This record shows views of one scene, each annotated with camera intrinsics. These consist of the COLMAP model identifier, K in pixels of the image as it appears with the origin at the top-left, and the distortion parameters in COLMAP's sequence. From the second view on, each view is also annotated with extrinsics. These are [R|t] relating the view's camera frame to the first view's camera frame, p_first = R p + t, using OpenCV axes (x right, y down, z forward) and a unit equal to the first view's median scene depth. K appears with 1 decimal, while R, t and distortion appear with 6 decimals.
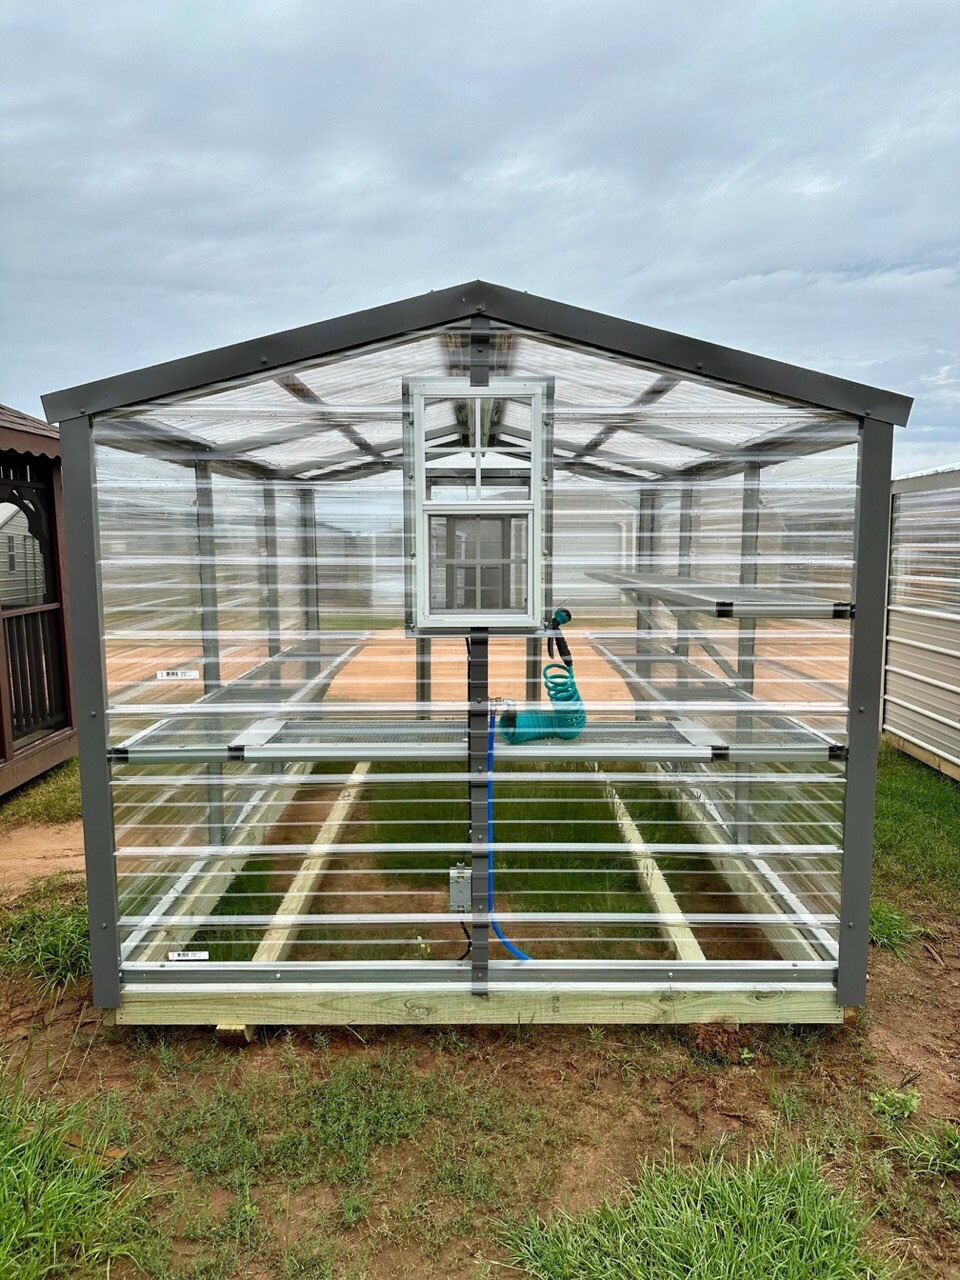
lens RADIAL K [[910.8, 0, 488.3], [0, 910.8, 644.5], [0, 0, 1]] dist [0.009044, -0.001666]
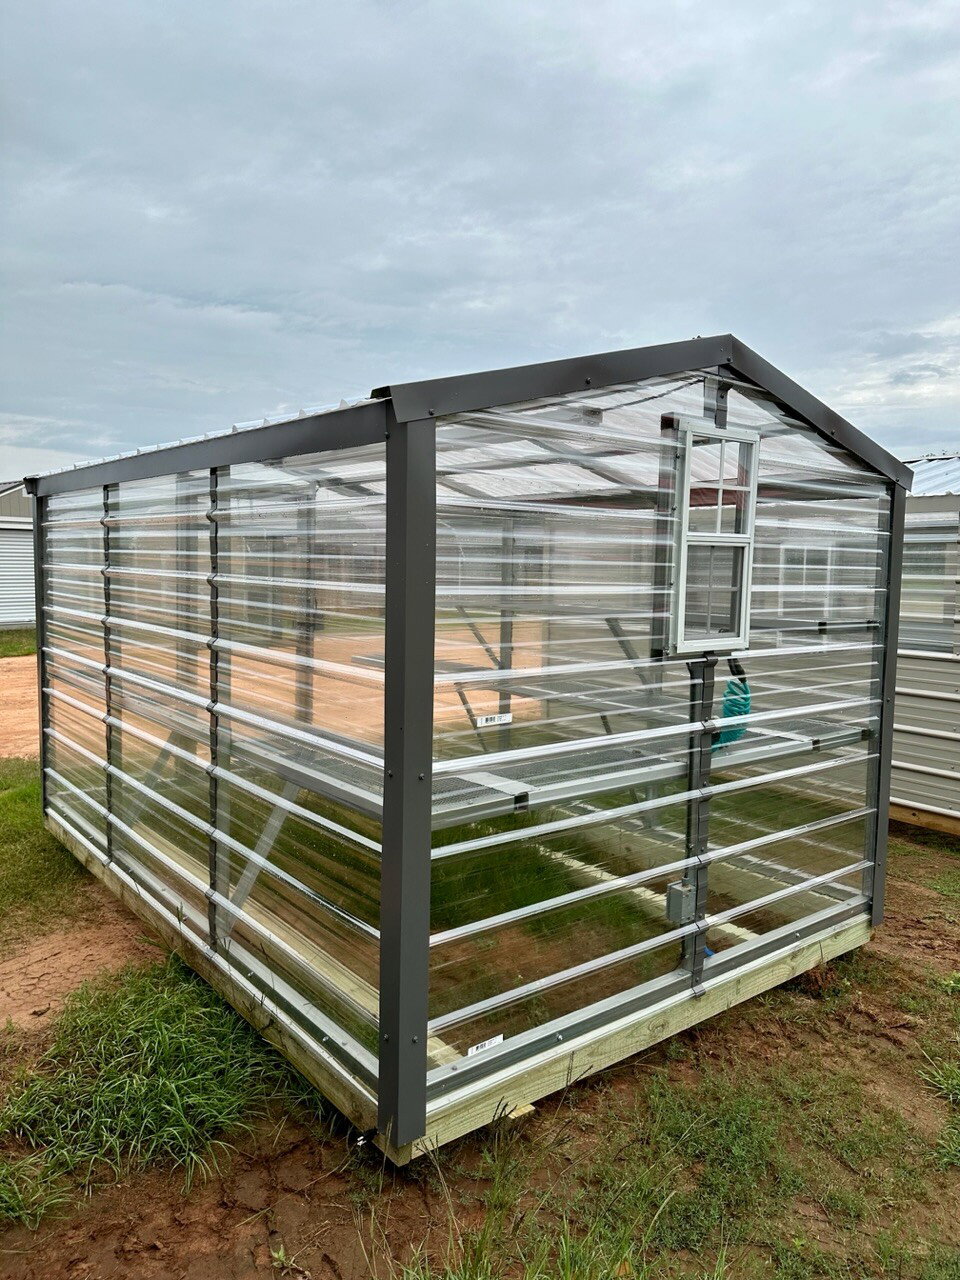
lens RADIAL K [[910.8, 0, 486.7], [0, 910.8, 641.4], [0, 0, 1]] dist [0.009044, -0.001666]
pose [[0.778982, -0.036403, 0.625988, -0.850761], [0.050785, 0.998697, -0.005120, -0.036594], [-0.624986, 0.035779, 0.779816, 0.310464]]
